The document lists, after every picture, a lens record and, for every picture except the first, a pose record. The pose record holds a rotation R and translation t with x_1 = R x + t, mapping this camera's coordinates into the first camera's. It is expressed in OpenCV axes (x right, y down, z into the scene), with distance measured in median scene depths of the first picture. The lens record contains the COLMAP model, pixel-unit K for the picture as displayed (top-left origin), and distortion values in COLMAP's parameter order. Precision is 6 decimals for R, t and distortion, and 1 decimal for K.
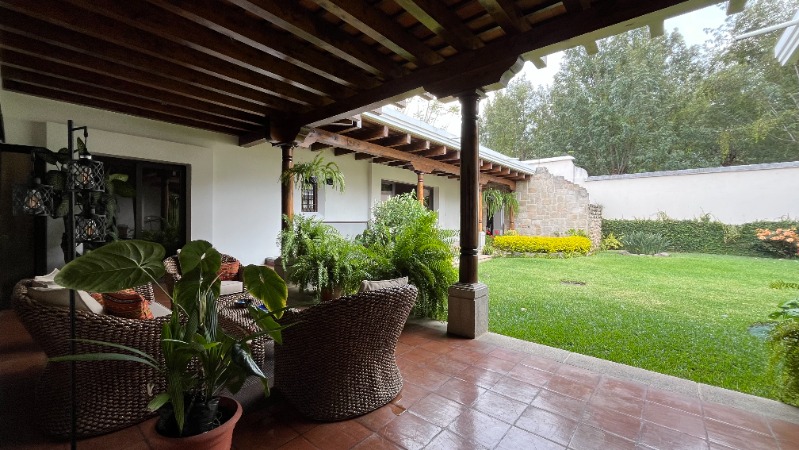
lens RADIAL K [[321.8, 0, 397.2], [0, 321.8, 224.0], [0, 0, 1]] dist [-0.002101, -0.000542]
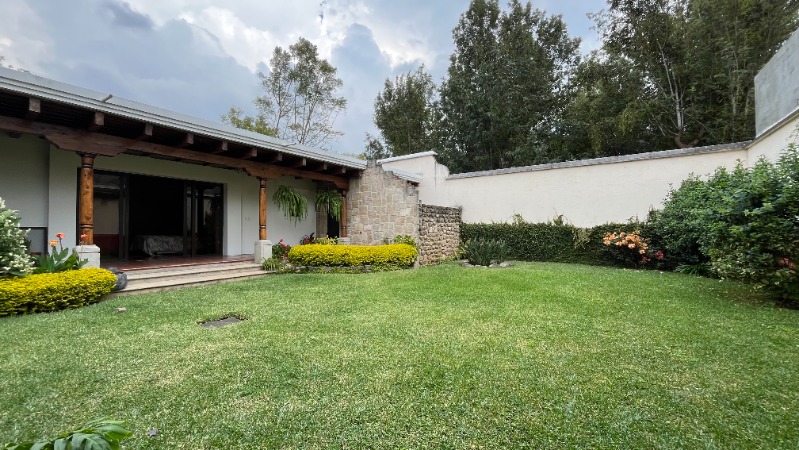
lens RADIAL K [[321.8, 0, 397.2], [0, 321.8, 224.0], [0, 0, 1]] dist [-0.002101, -0.000542]
pose [[0.996497, -0.007956, 0.083254, 0.456755], [0.009864, 0.999697, -0.022536, 0.005512], [-0.083050, 0.023278, 0.996273, 0.182581]]
